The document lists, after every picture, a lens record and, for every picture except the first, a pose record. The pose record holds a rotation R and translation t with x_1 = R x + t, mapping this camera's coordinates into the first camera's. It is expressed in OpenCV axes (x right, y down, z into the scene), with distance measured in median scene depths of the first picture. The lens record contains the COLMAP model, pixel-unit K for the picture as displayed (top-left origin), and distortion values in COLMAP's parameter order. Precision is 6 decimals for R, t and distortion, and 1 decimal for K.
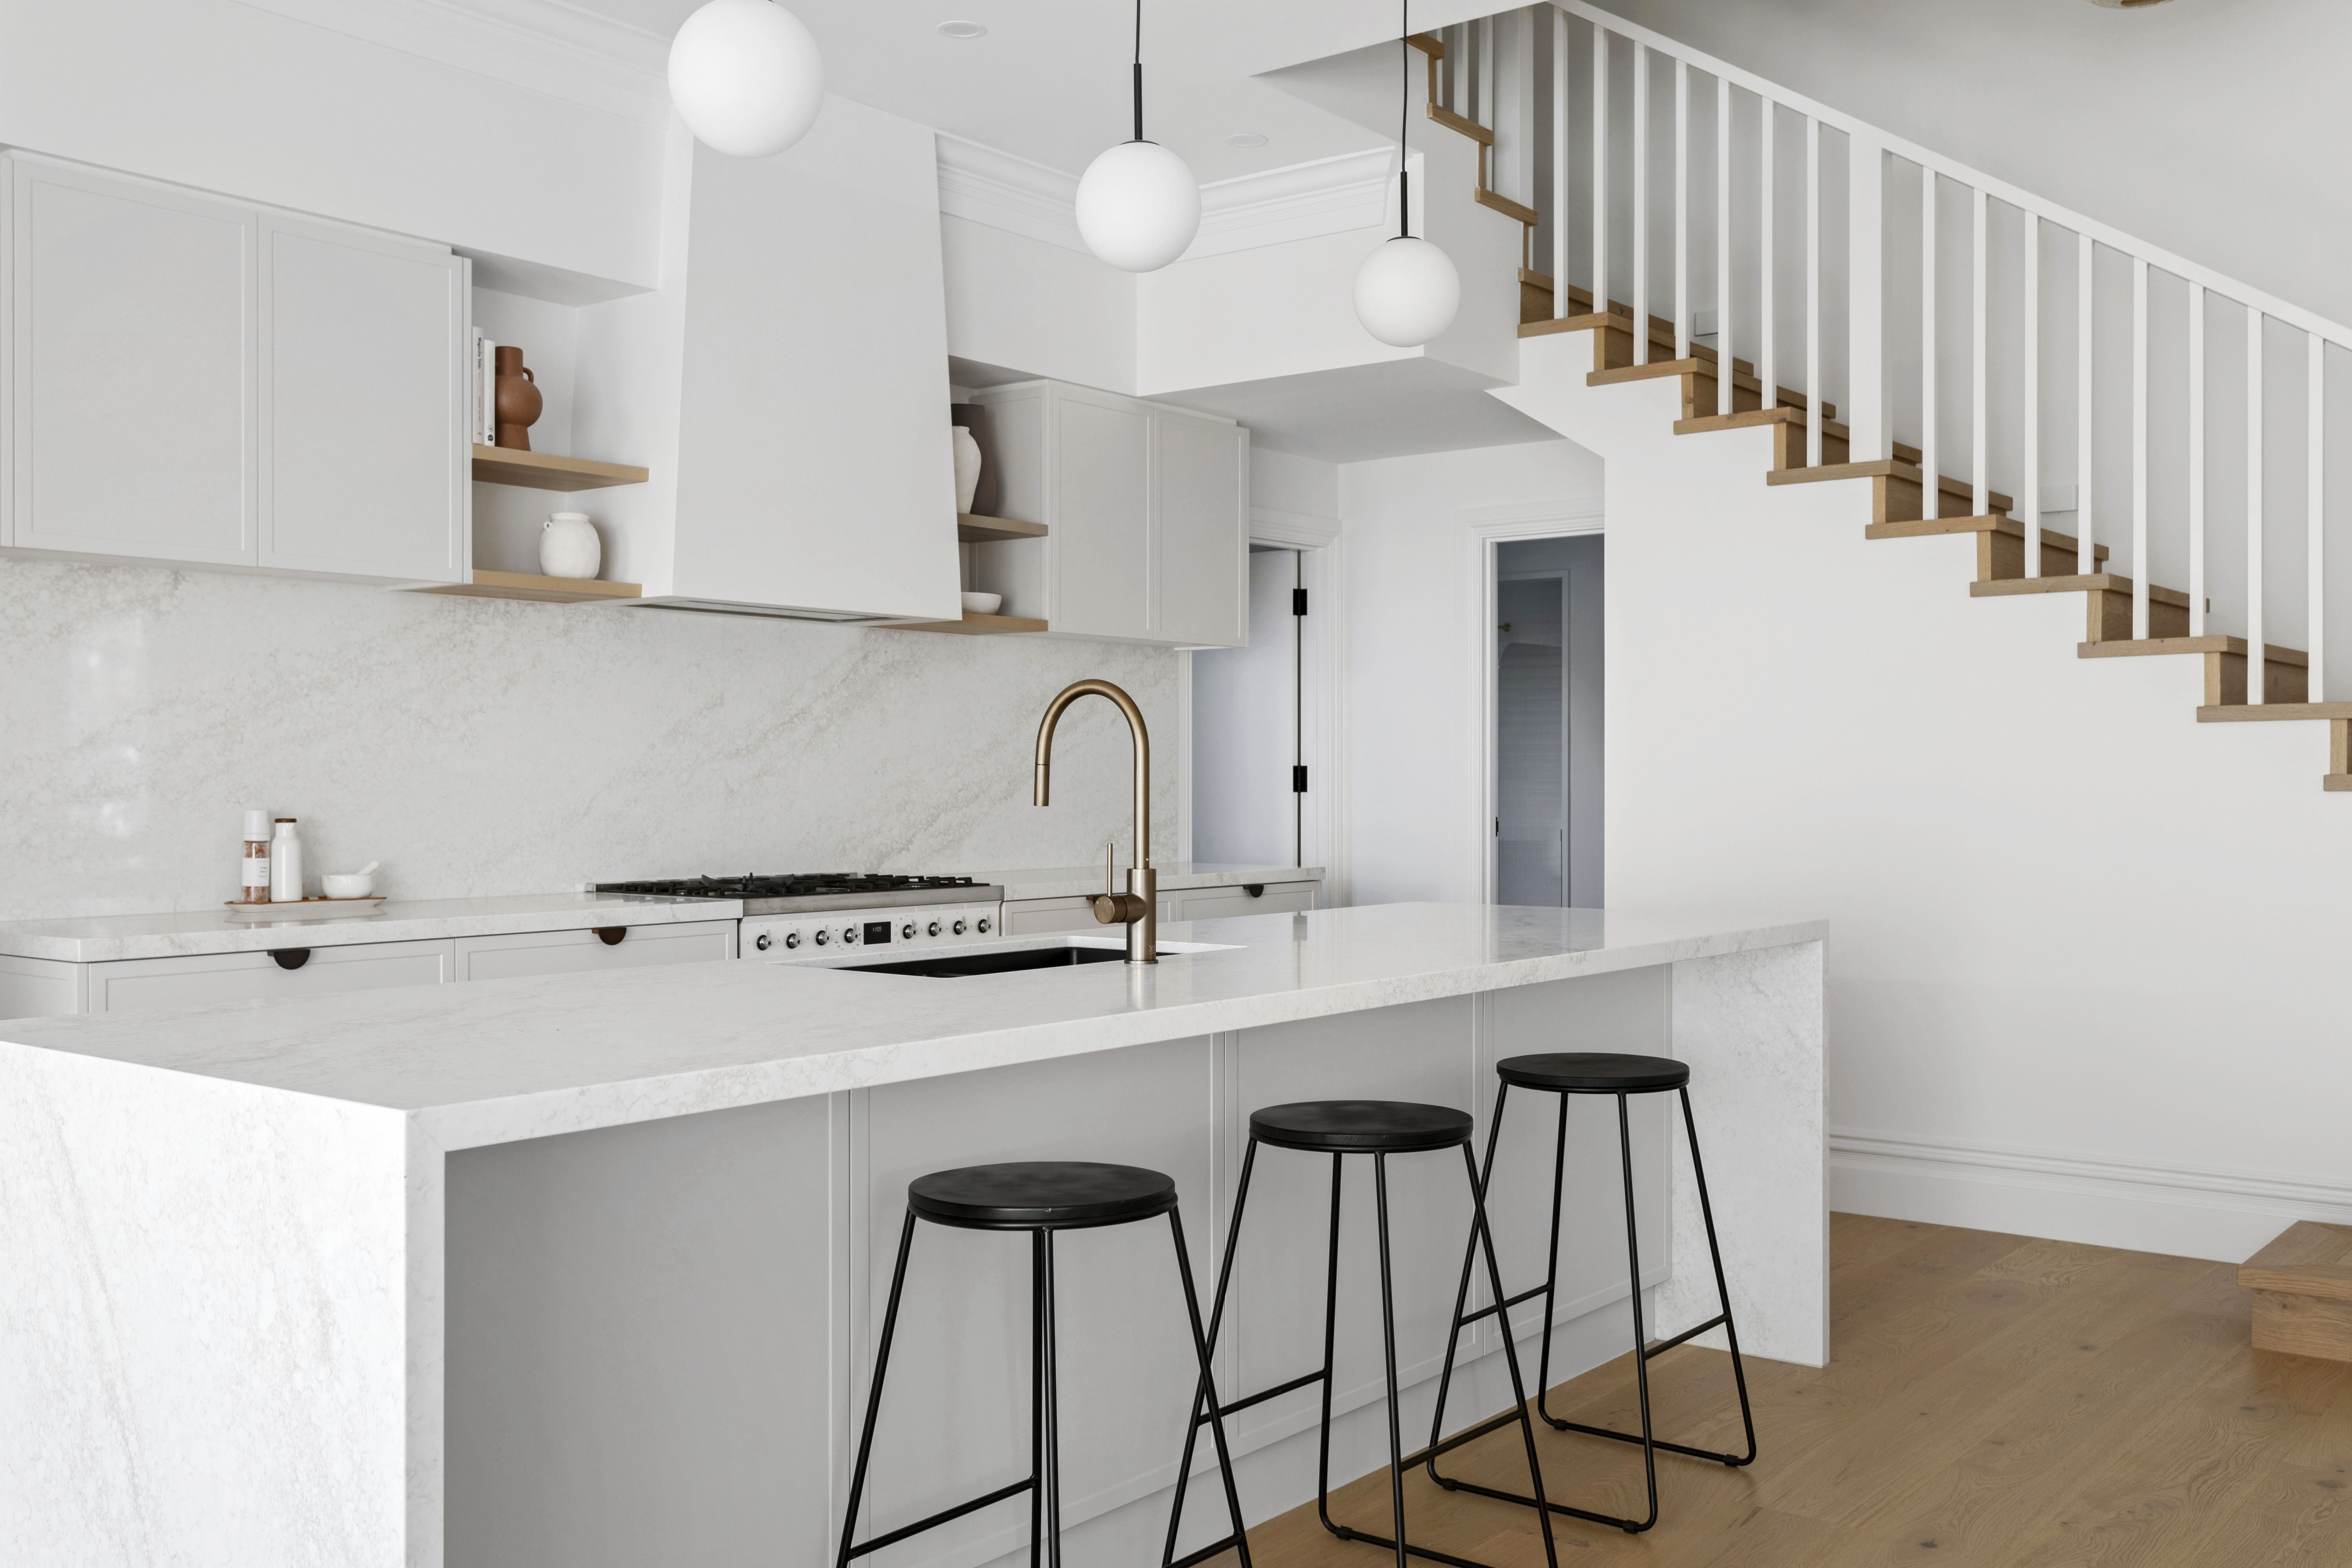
lens RADIAL K [[2178.1, 0, 1176.0], [0, 2178.1, 784.0], [0, 0, 1]] dist [0.017437, 0.000547]
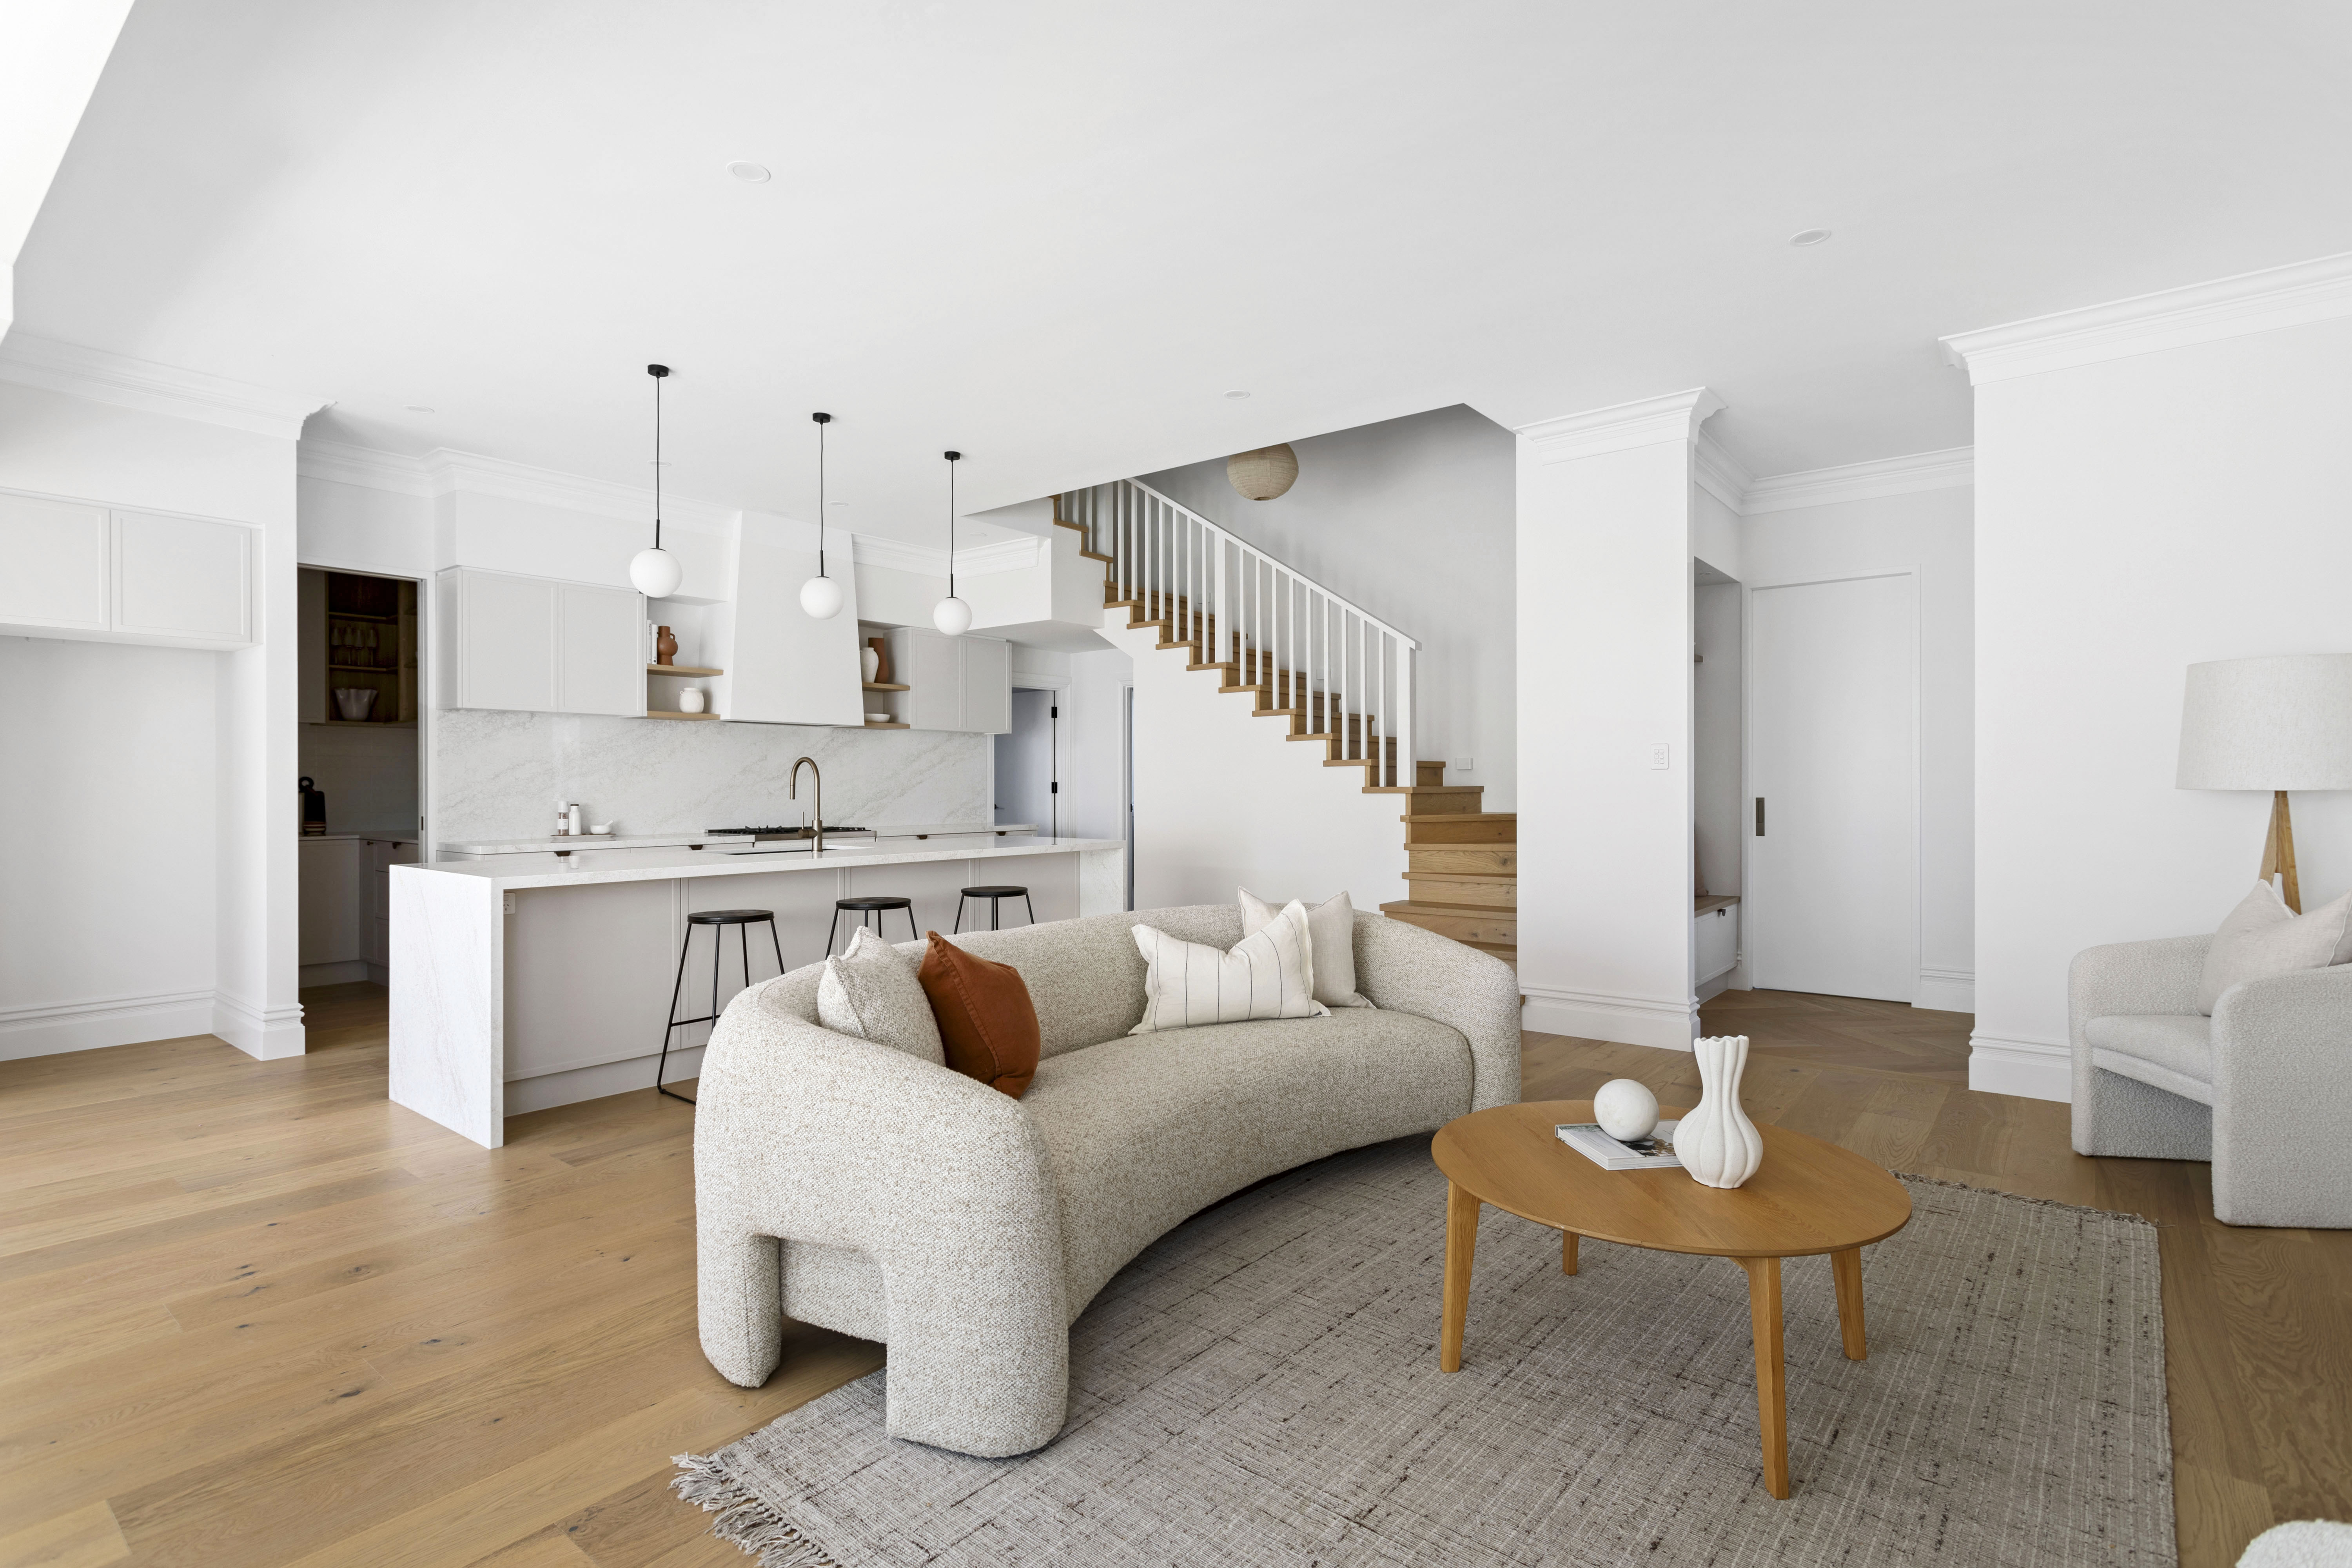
lens RADIAL K [[1146.0, 0, 1176.0], [0, 1146.0, 784.0], [0, 0, 1]] dist [-0.001633, -0.000107]
pose [[0.999905, -0.000843, -0.013779, 0.289089], [0.000801, 0.999995, -0.003020, -0.003425], [0.013782, 0.003009, 0.999900, -0.329535]]
